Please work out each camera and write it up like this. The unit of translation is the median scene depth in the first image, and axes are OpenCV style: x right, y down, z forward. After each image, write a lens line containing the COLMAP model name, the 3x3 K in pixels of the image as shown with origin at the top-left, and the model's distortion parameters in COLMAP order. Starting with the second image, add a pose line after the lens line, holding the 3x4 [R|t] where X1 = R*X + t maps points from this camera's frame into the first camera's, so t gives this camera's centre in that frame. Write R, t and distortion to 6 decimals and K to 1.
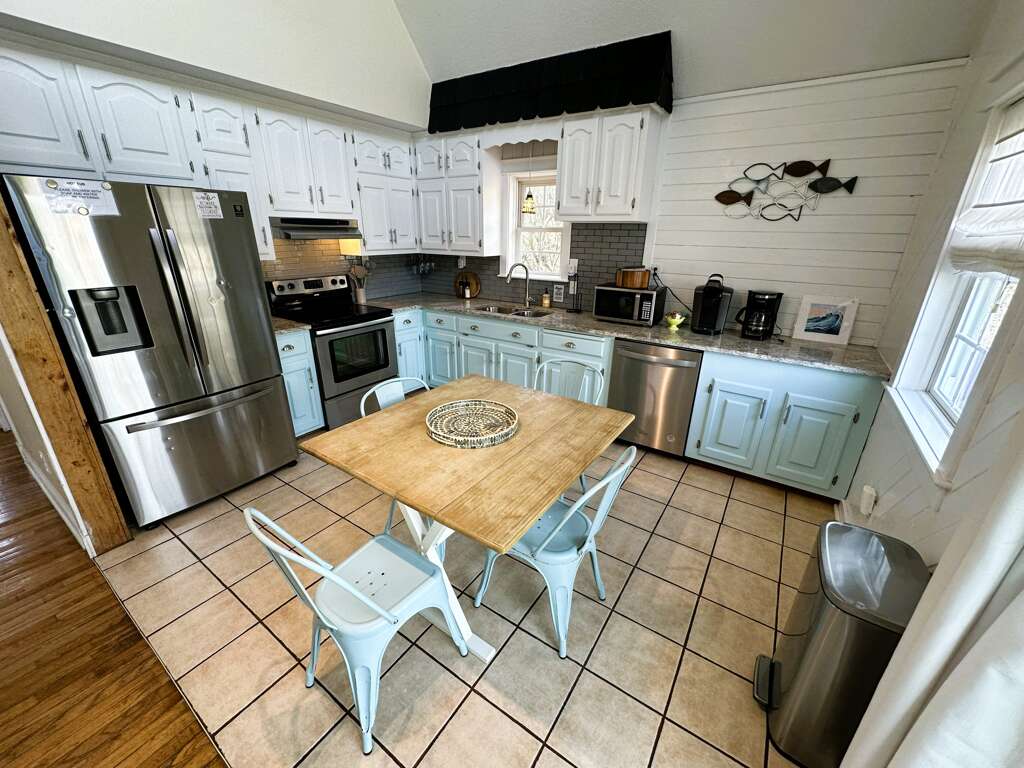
lens RADIAL K [[407.6, 0, 512.0], [0, 407.6, 384.0], [0, 0, 1]] dist [-0.003151, 0.000466]
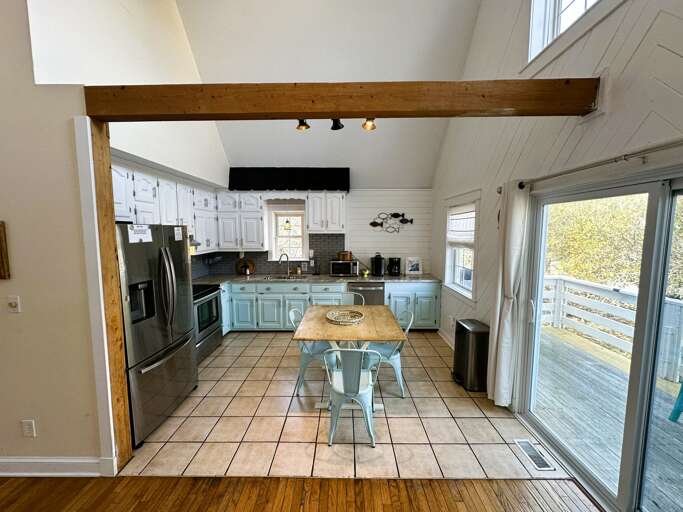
lens RADIAL K [[271.9, 0, 341.5], [0, 271.9, 256.0], [0, 0, 1]] dist [-0.003151, 0.000466]
pose [[0.835400, -0.067904, 0.545432, -0.538162], [0.206660, 0.958330, -0.197218, 0.032513], [-0.509312, 0.277475, 0.814622, -0.225379]]
